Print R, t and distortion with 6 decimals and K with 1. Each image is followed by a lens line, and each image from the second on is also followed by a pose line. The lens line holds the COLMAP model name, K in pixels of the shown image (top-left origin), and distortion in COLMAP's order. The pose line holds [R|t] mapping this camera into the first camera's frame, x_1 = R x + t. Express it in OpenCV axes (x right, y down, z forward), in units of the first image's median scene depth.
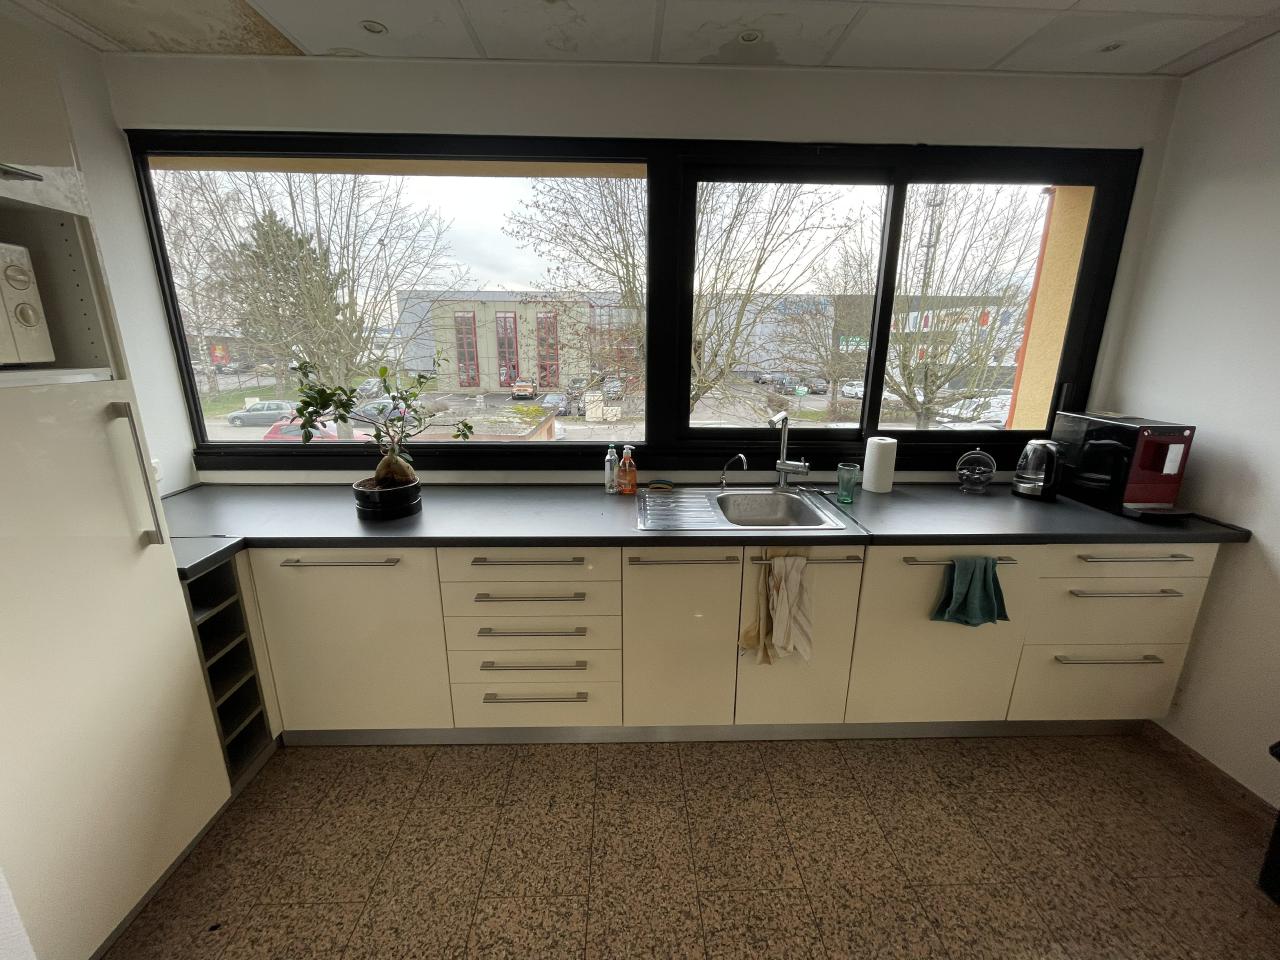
lens RADIAL K [[520.6, 0, 640.0], [0, 520.6, 480.0], [0, 0, 1]] dist [-0.008258, 0.000025]
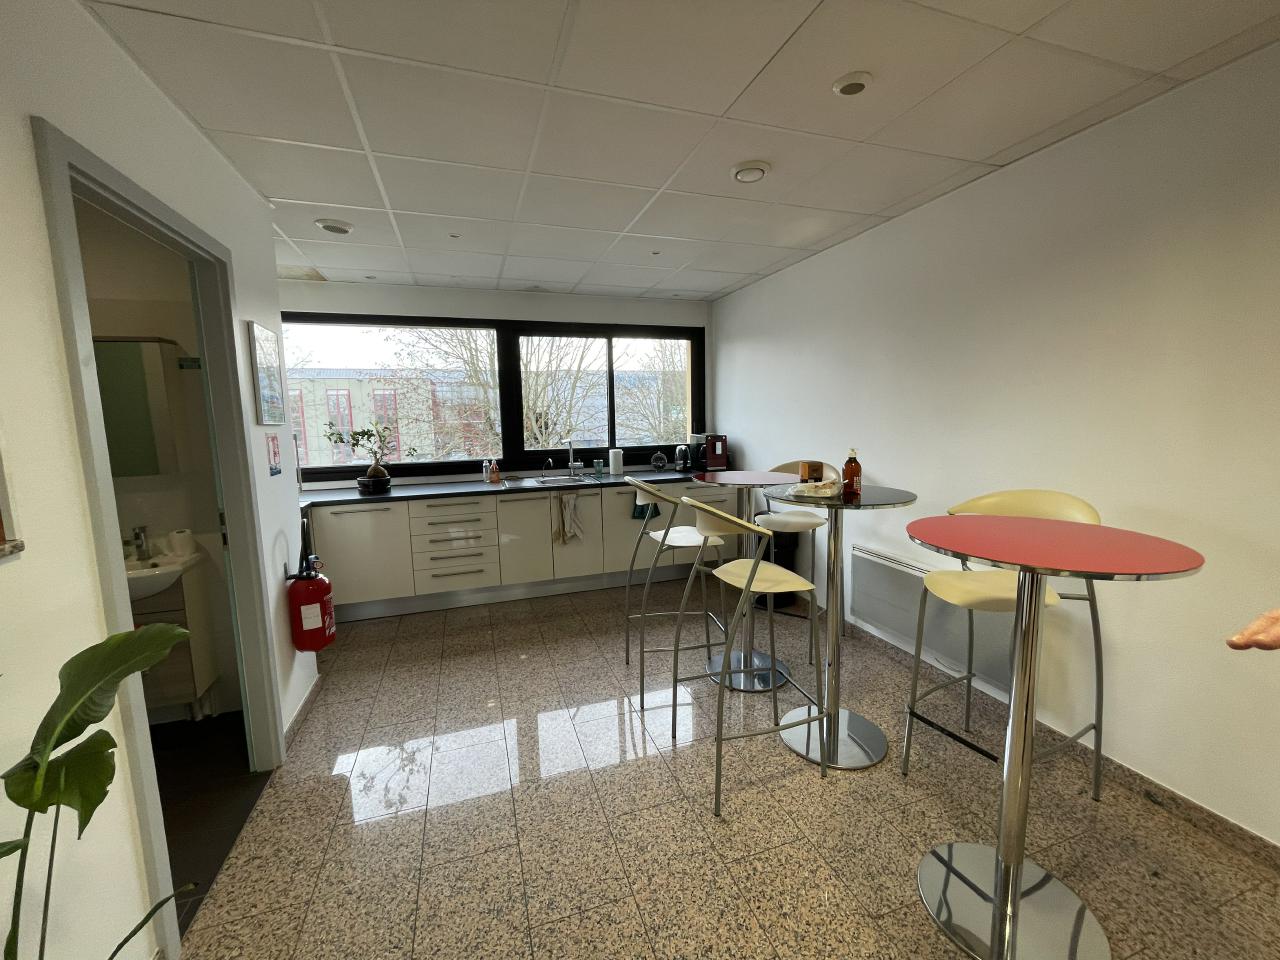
lens RADIAL K [[520.6, 0, 640.0], [0, 520.6, 480.0], [0, 0, 1]] dist [-0.008258, 0.000025]
pose [[0.957554, -0.061694, 0.281573, -0.055351], [0.098693, 0.987958, -0.119162, 0.318382], [-0.270831, 0.141894, 0.952112, -1.090871]]
